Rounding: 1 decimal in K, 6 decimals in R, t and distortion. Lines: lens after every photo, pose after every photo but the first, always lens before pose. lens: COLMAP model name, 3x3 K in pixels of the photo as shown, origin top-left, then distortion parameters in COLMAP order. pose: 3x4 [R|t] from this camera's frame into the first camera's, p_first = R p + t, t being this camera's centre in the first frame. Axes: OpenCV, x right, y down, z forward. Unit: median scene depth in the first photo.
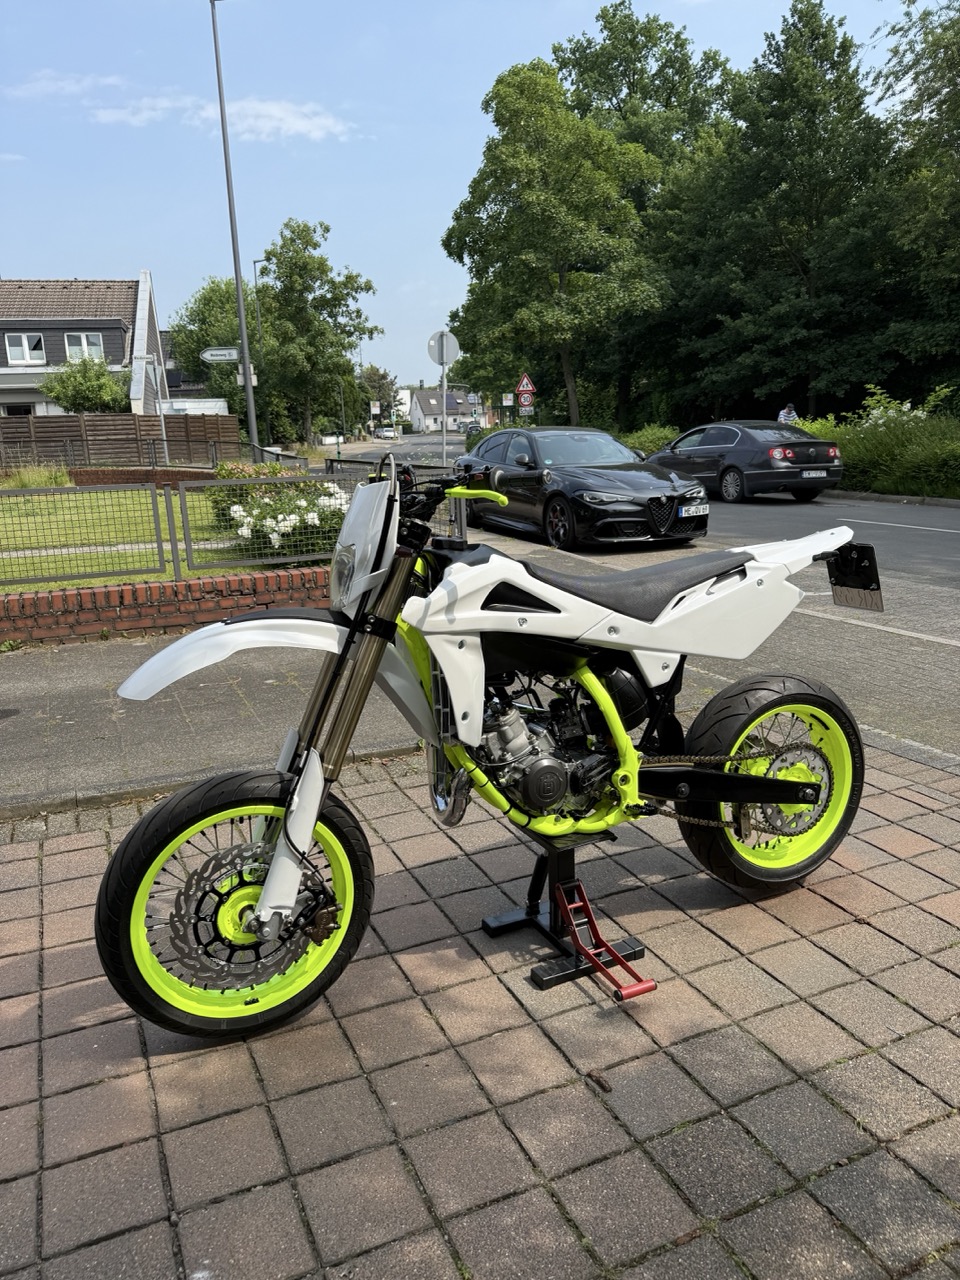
lens RADIAL K [[887.4, 0, 477.2], [0, 887.4, 622.3], [0, 0, 1]] dist [0.114335, -0.209691]
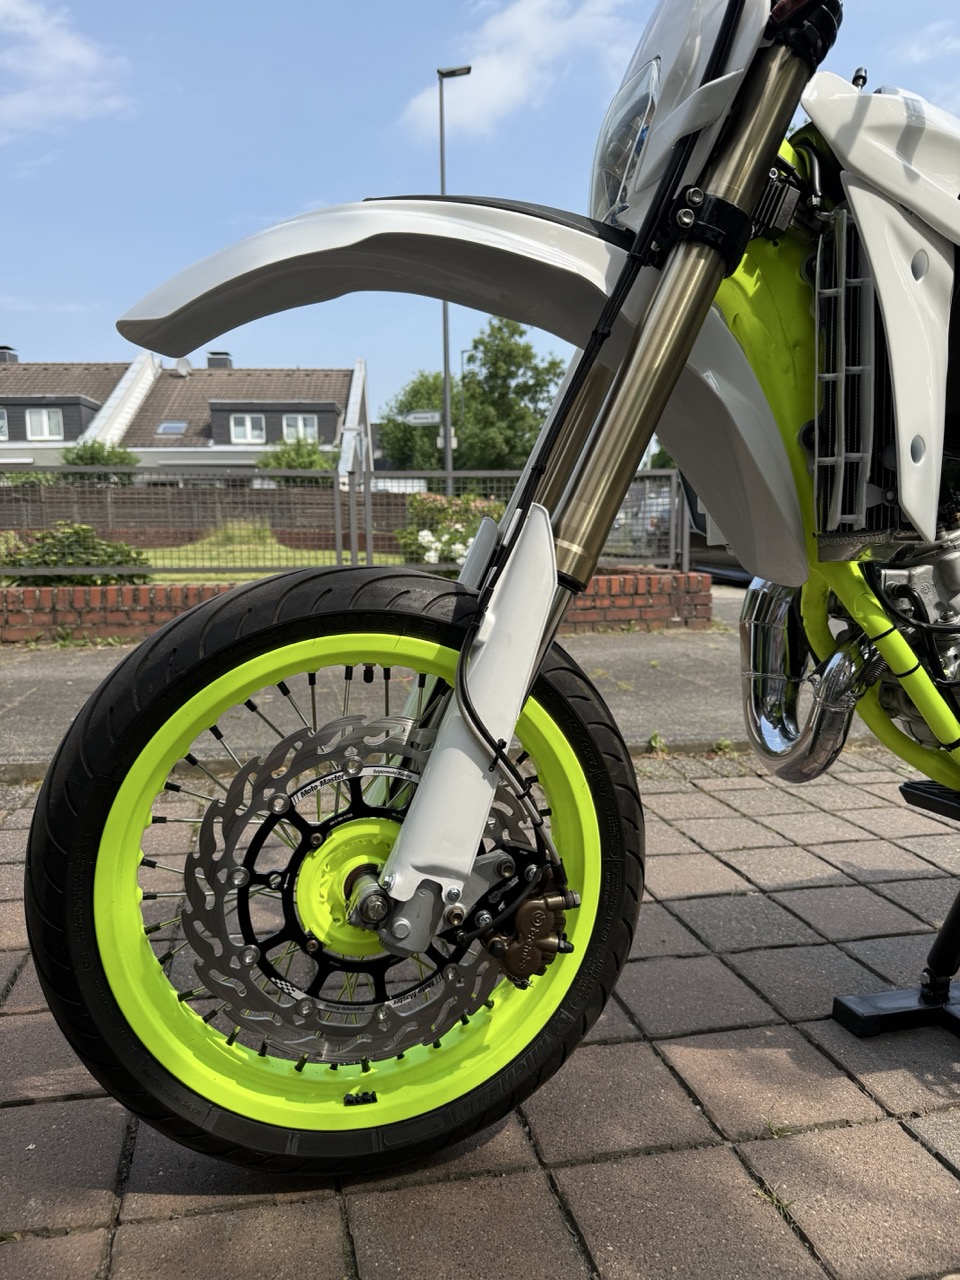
lens RADIAL K [[890.4, 0, 480.0], [0, 890.4, 640.0], [0, 0, 1]] dist [0.037604, -0.060342]
pose [[0.978792, 0.048974, -0.198916, -0.110189], [-0.066999, 0.994133, -0.084919, 0.217359], [0.193591, 0.096446, 0.976330, 0.527538]]
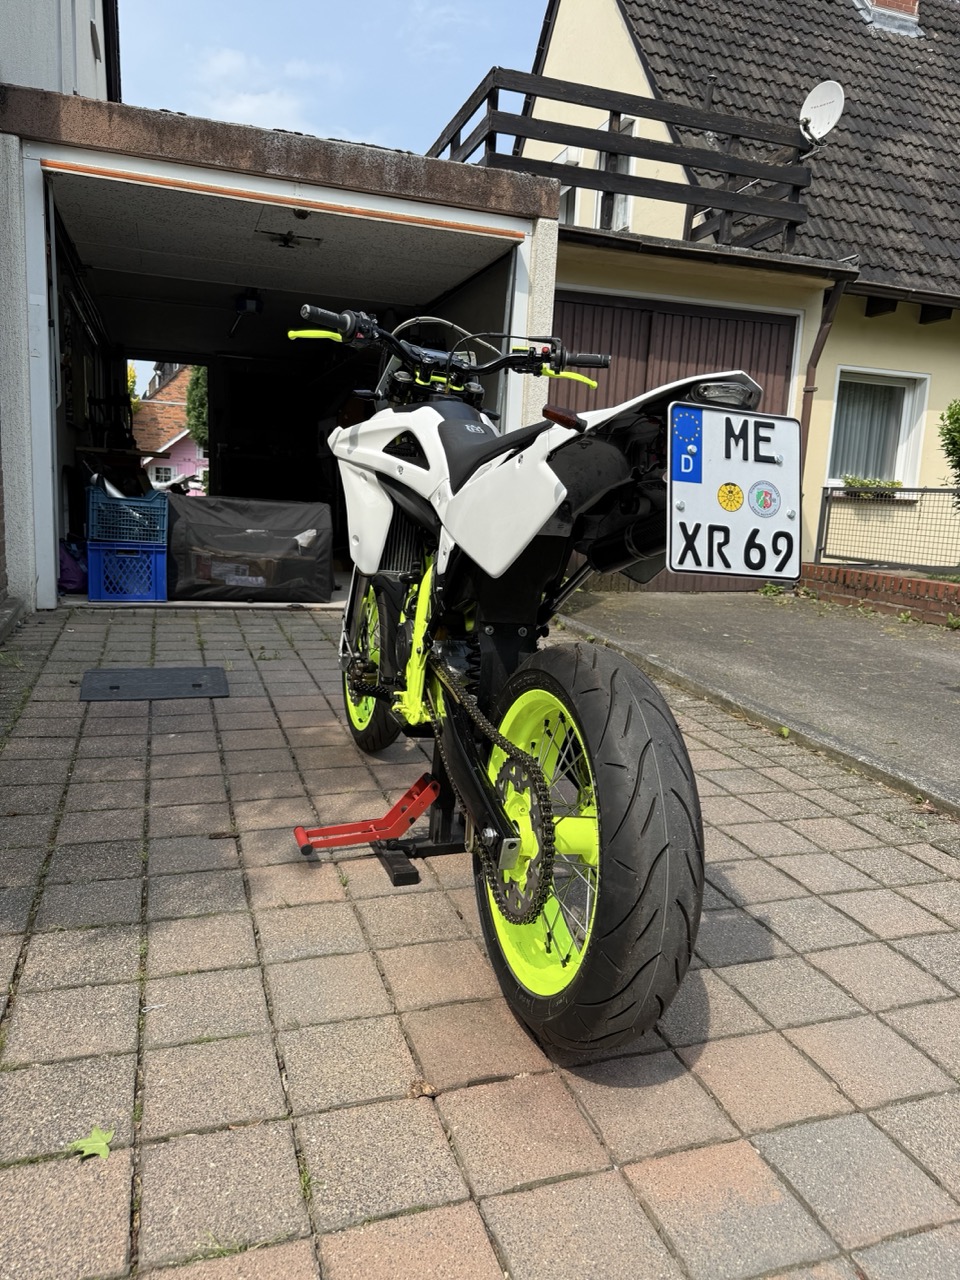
lens RADIAL K [[890.4, 0, 480.0], [0, 890.4, 640.0], [0, 0, 1]] dist [0.037604, -0.060342]
pose [[-0.095836, 0.210338, -0.972920, 1.025391], [-0.245348, 0.942271, 0.227879, -0.070081], [0.964686, 0.260543, -0.038697, 1.123013]]
